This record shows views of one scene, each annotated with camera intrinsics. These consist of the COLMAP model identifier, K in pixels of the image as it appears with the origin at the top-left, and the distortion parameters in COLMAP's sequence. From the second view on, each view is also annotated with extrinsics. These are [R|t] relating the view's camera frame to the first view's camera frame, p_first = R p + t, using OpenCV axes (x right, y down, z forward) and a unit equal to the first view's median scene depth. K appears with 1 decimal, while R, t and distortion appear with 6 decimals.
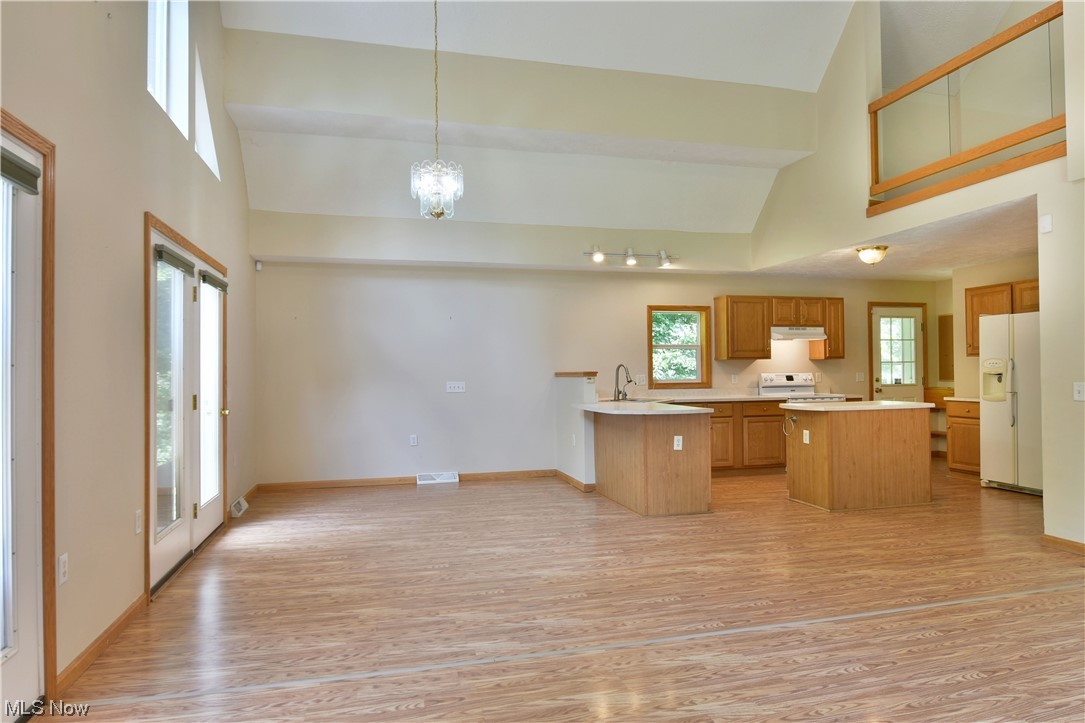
lens RADIAL K [[679.7, 0, 563.1], [0, 679.7, 362.6], [0, 0, 1]] dist [-0.013973, -0.003461]
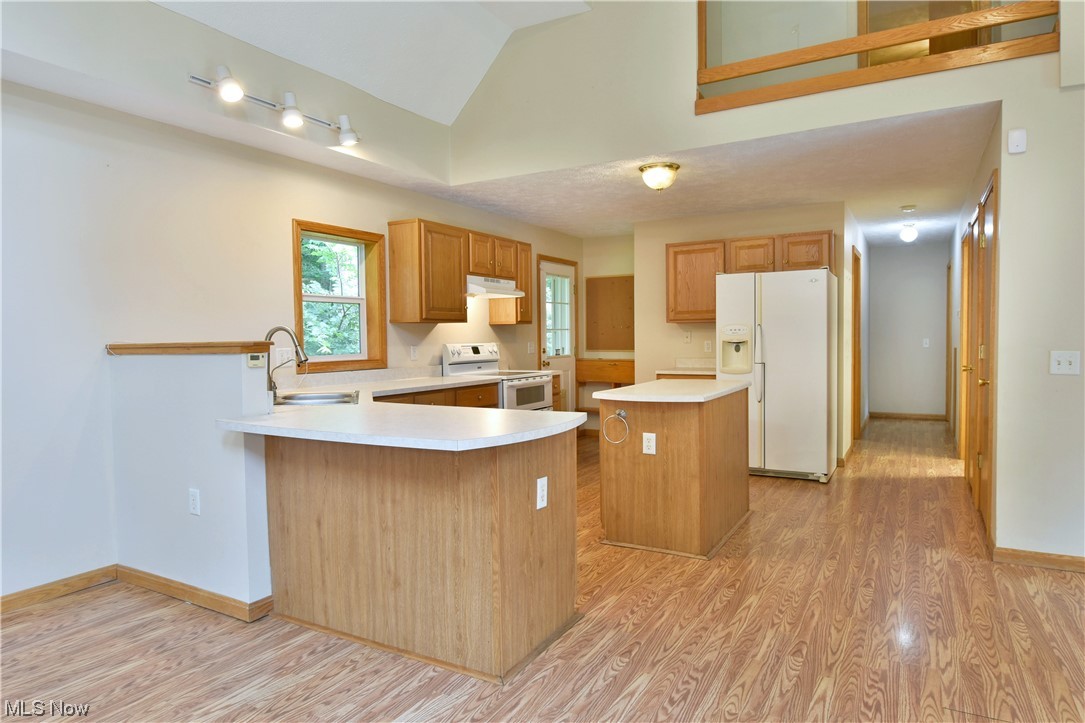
lens RADIAL K [[655.9, 0, 553.2], [0, 655.9, 364.0], [0, 0, 1]] dist [-0.013048, -0.002351]
pose [[0.708421, -0.028551, 0.705212, -0.104729], [-0.003421, 0.999031, 0.043884, 0.007788], [-0.705782, -0.033501, 0.707637, 0.510672]]
